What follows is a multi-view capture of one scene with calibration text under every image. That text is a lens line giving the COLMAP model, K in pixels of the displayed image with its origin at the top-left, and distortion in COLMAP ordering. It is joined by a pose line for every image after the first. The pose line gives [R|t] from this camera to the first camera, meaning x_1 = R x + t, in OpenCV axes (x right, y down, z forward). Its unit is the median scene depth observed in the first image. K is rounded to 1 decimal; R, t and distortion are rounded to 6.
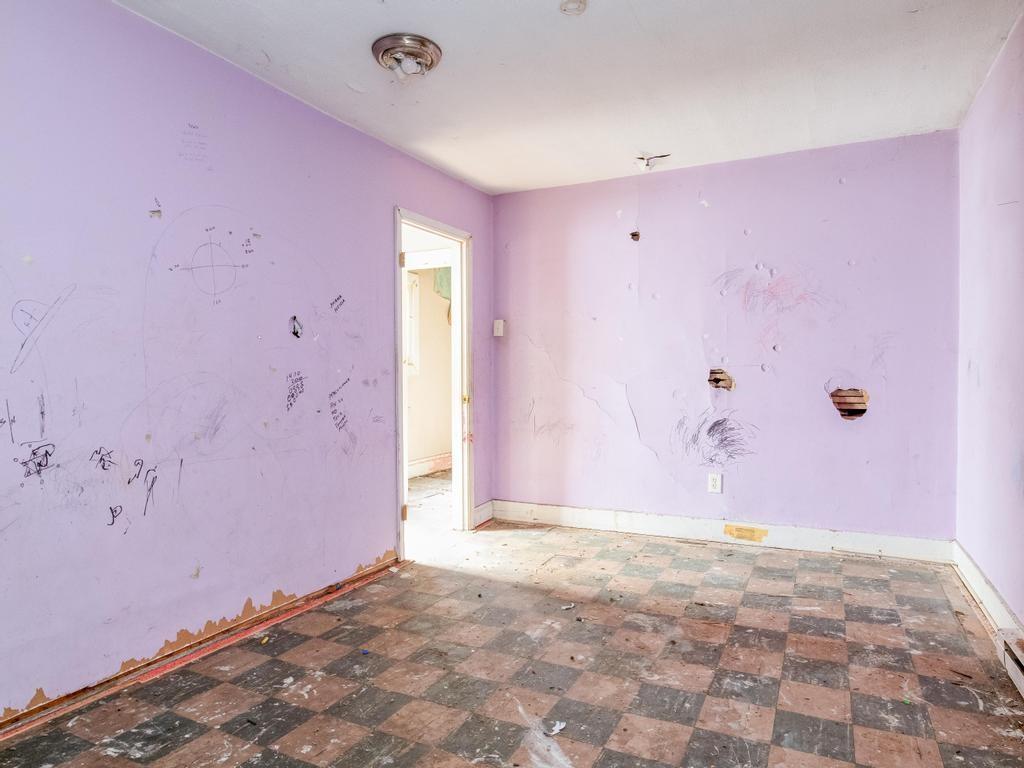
lens RADIAL K [[622.0, 0, 512.0], [0, 622.0, 384.0], [0, 0, 1]] dist [-0.035489, 0.019972]
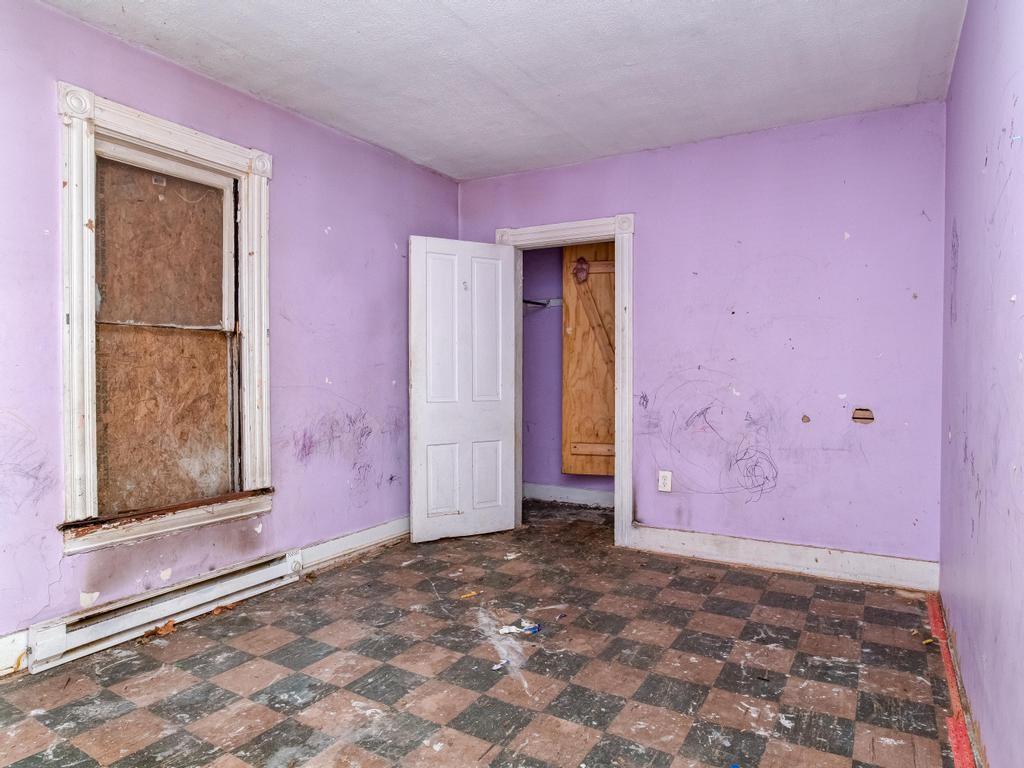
lens RADIAL K [[622.0, 0, 512.0], [0, 622.0, 384.0], [0, 0, 1]] dist [-0.035489, 0.019972]
pose [[-0.997349, -0.001135, 0.072755, -0.039270], [0.001495, 0.999347, 0.036096, -0.033862], [-0.072749, 0.036109, -0.996696, 2.016584]]
